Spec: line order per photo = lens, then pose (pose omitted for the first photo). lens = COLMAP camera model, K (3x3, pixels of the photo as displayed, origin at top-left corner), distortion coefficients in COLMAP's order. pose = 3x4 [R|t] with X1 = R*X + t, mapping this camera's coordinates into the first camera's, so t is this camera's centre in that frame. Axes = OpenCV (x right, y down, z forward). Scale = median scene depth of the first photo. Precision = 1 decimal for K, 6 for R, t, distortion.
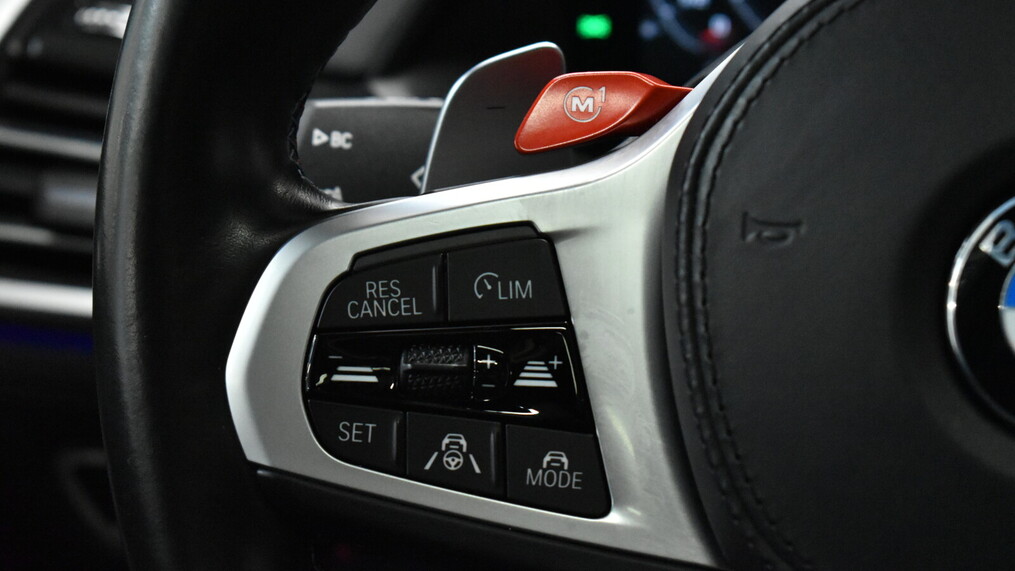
lens RADIAL K [[2456.1, 0, 506.5], [0, 2456.1, 282.8], [0, 0, 1]] dist [-0.049243, 0.000000]
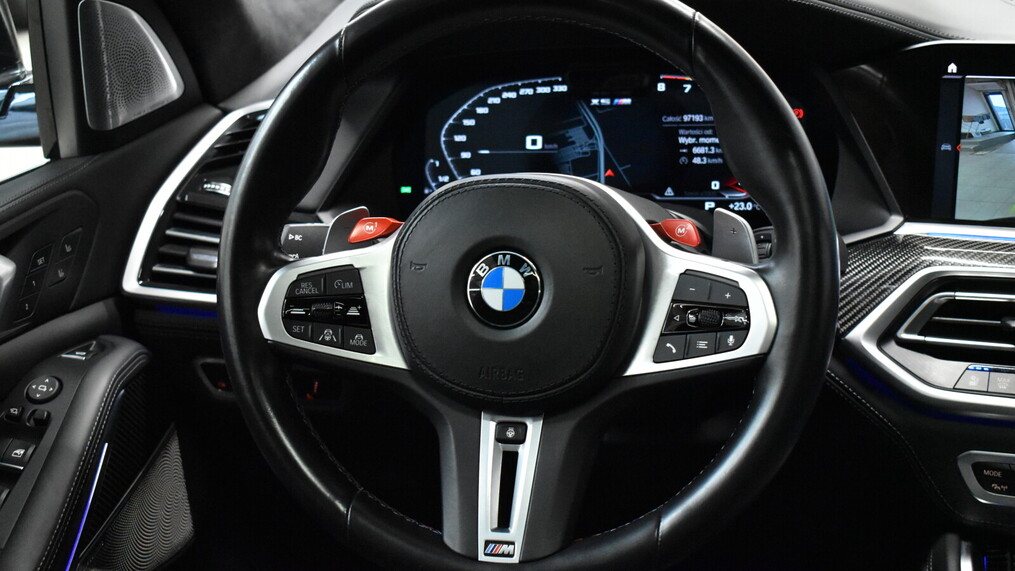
lens RADIAL K [[1548.6, 0, 503.1], [0, 1548.6, 279.6], [0, 0, 1]] dist [-0.035115, 0.000000]
pose [[0.999816, -0.003474, 0.018844, 0.170757], [0.003801, 0.999843, -0.017317, 0.031648], [-0.018781, 0.017386, 0.999672, -1.049701]]
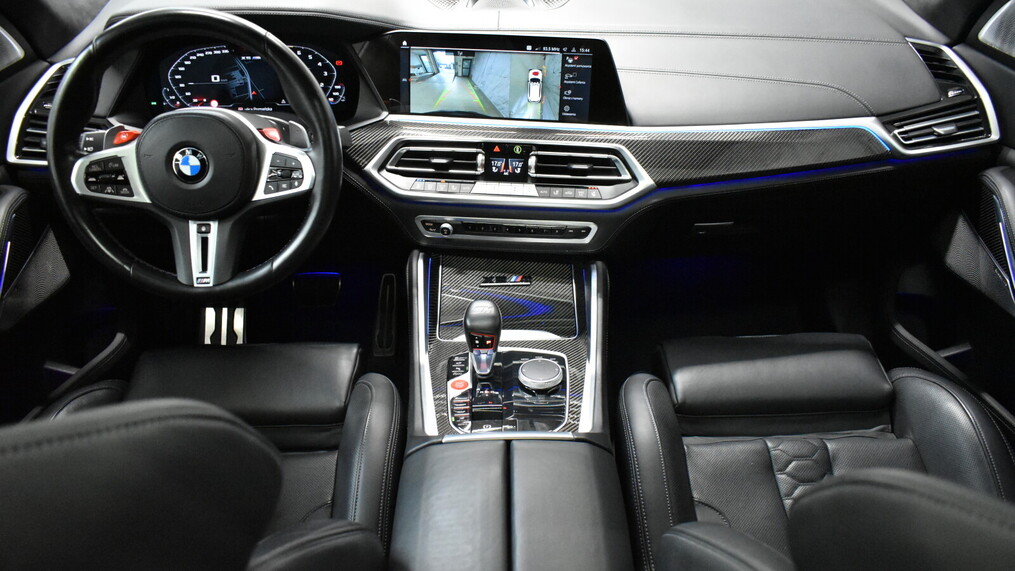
lens RADIAL K [[778.6, 0, 505.2], [0, 778.6, 280.8], [0, 0, 1]] dist [-0.014558, -0.001360]
pose [[0.954239, -0.107416, 0.279087, 0.404676], [0.042502, 0.972502, 0.228983, -0.133914], [-0.296009, -0.206643, 0.932565, -1.422657]]
